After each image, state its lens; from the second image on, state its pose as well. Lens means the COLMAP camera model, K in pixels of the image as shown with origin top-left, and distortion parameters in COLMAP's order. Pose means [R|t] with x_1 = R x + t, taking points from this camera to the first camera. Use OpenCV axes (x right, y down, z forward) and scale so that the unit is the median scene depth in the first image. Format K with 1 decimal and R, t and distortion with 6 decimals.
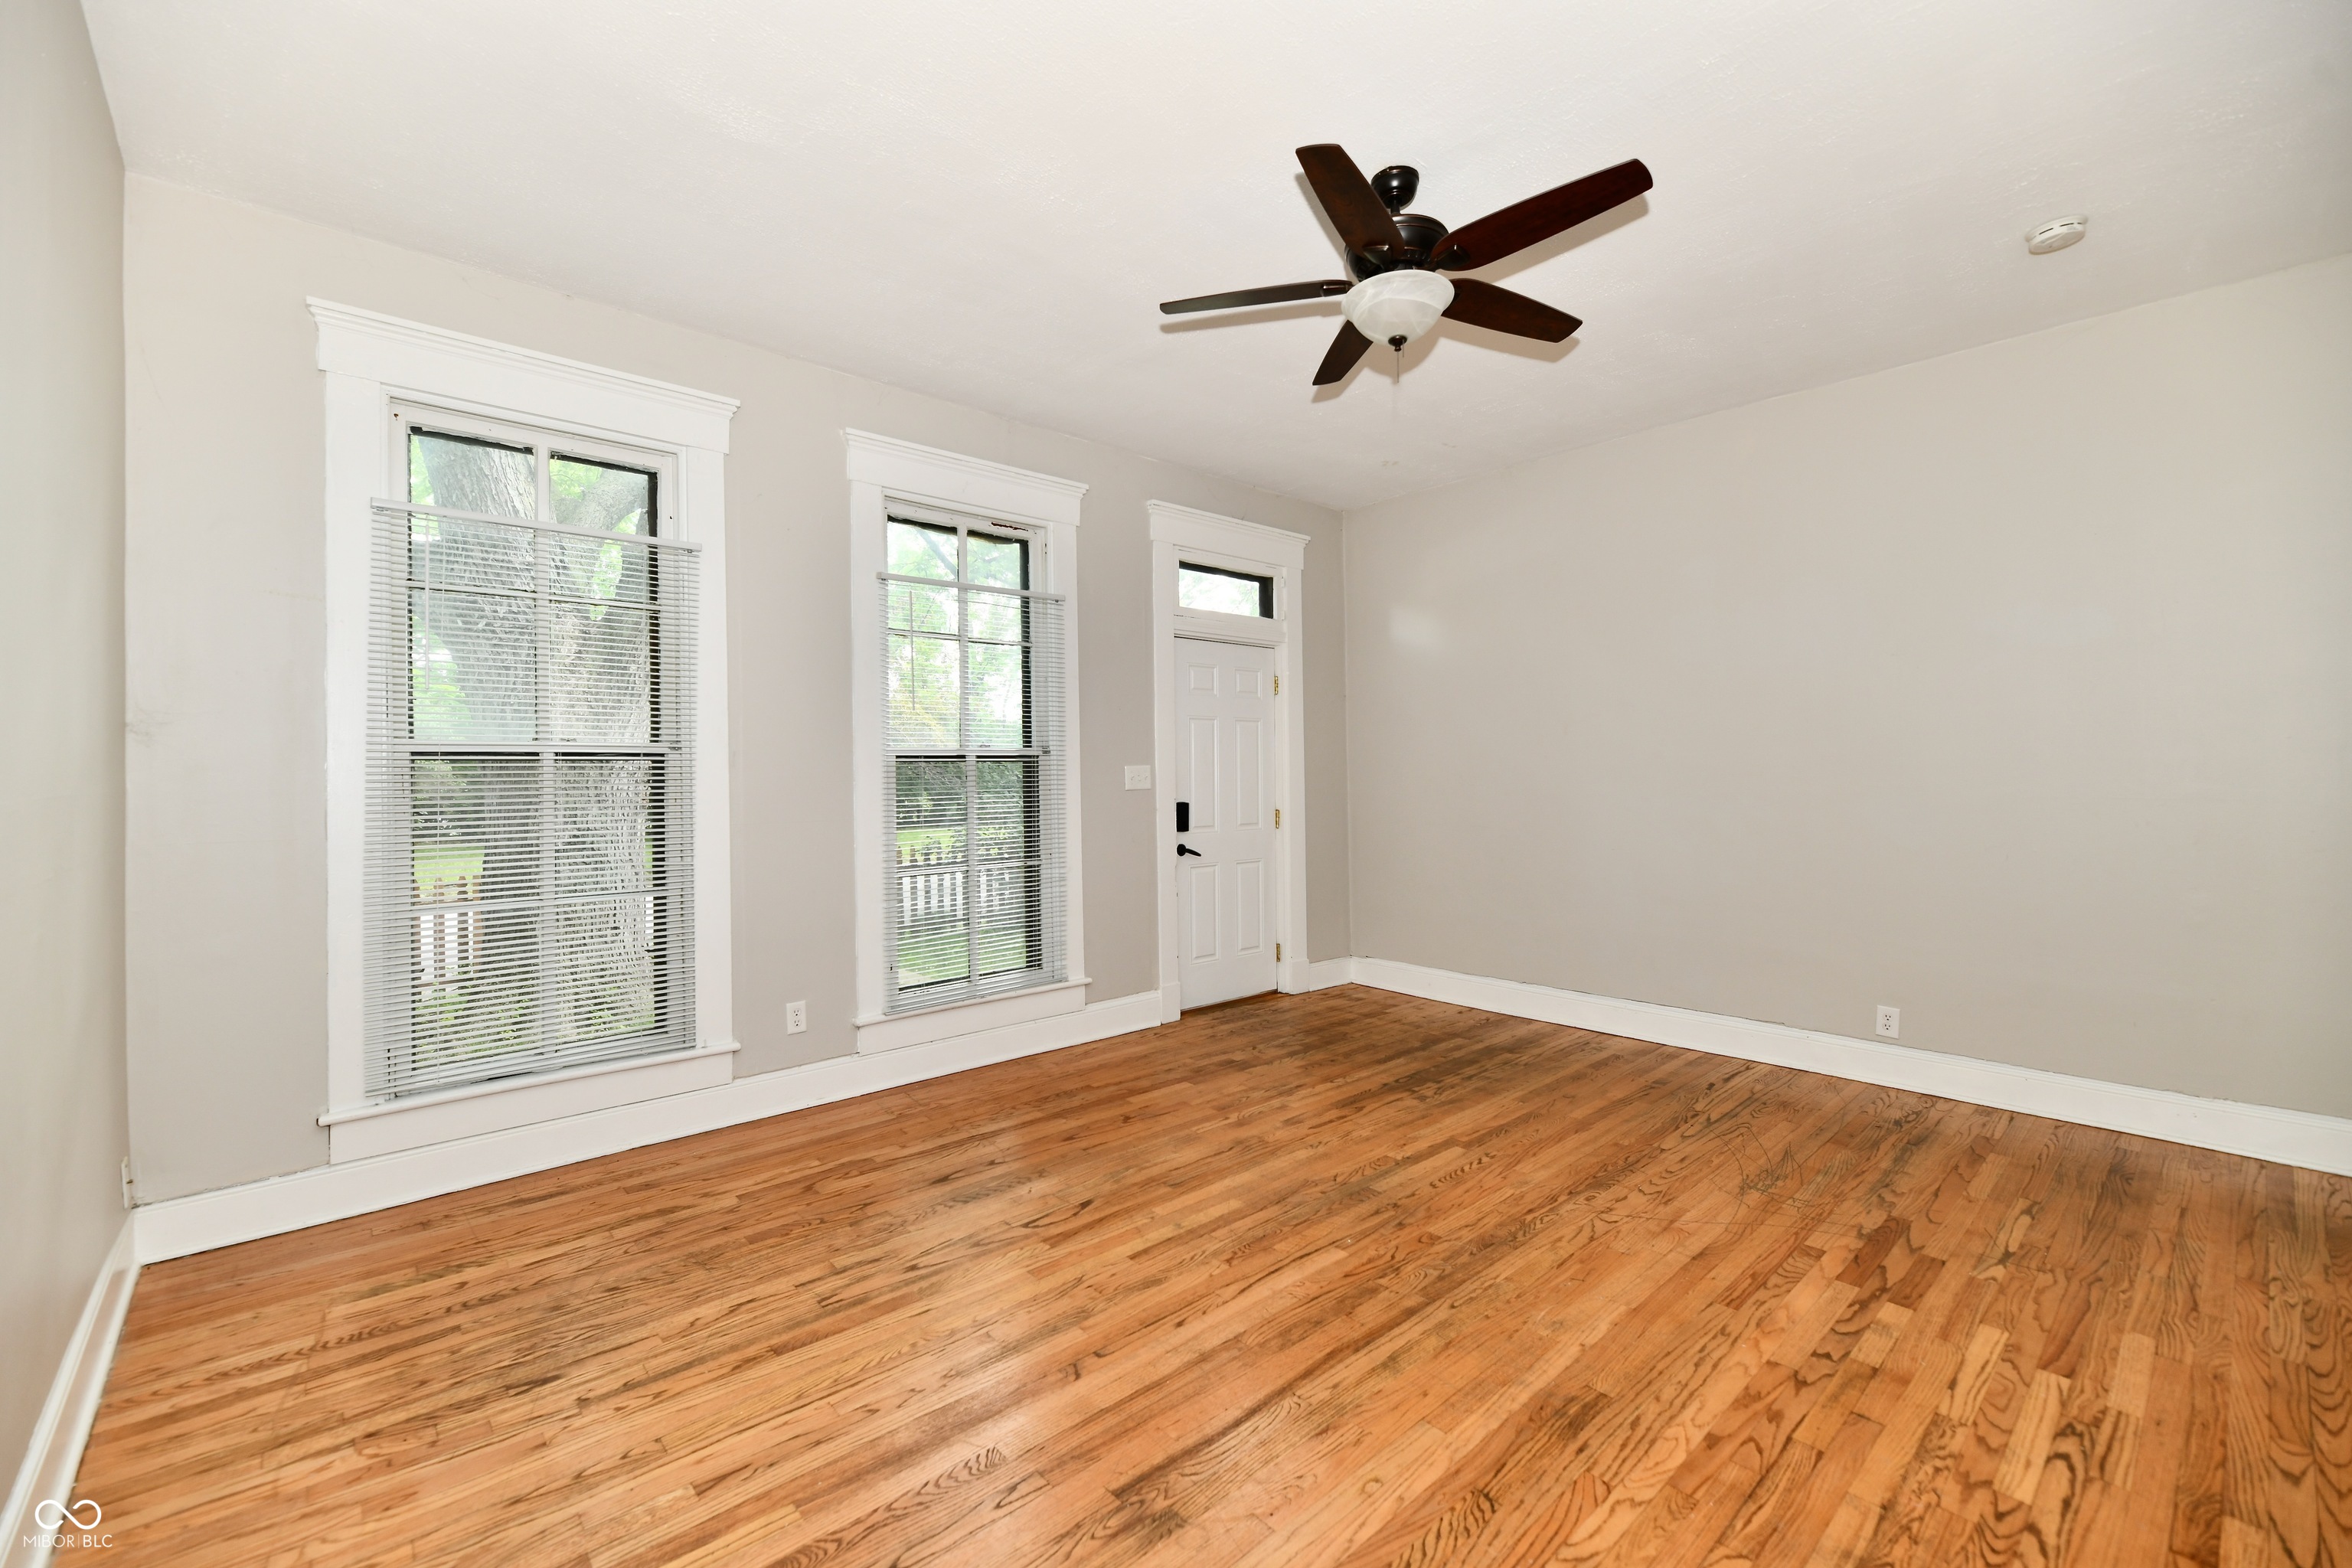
lens RADIAL K [[968.4, 0, 1169.0], [0, 968.4, 771.4], [0, 0, 1]] dist [0.000838, -0.002445]
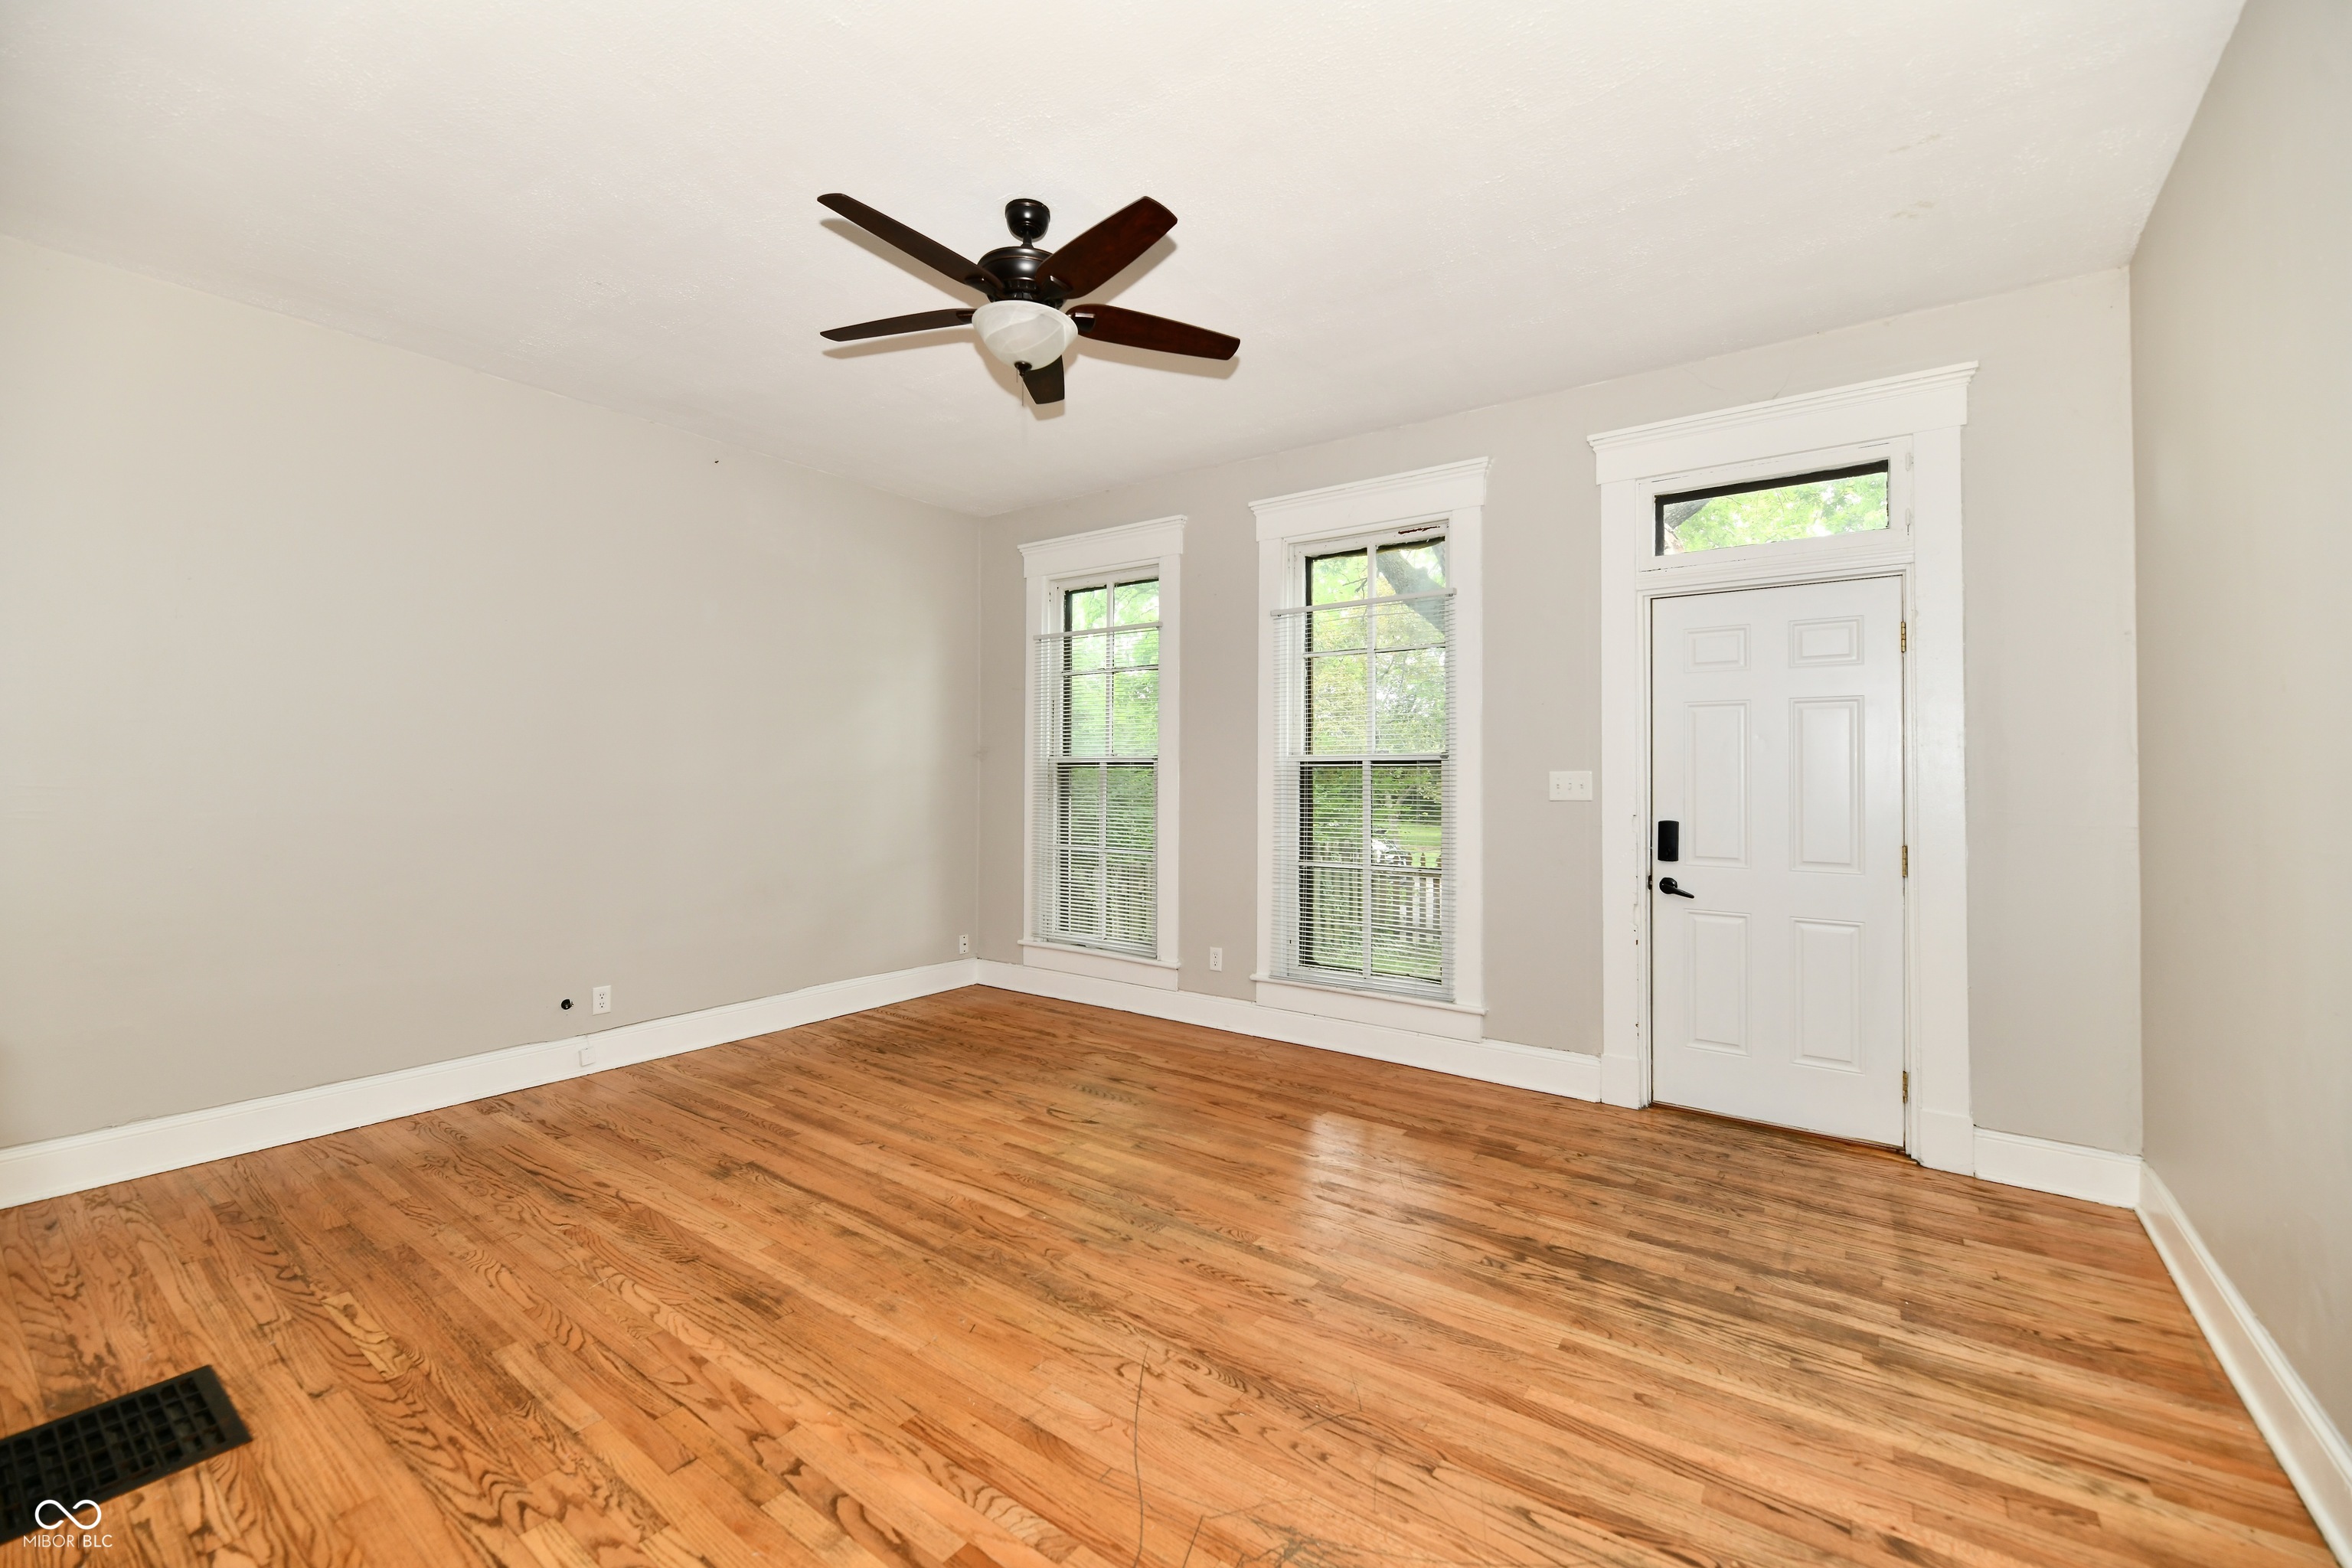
lens RADIAL K [[968.4, 0, 1169.5], [0, 968.4, 777.8], [0, 0, 1]] dist [0.000838, -0.002445]
pose [[0.206561, 0.009431, -0.978388, 1.207501], [-0.007134, 0.999941, 0.008132, -0.008125], [0.978408, 0.005300, 0.206617, 0.879547]]
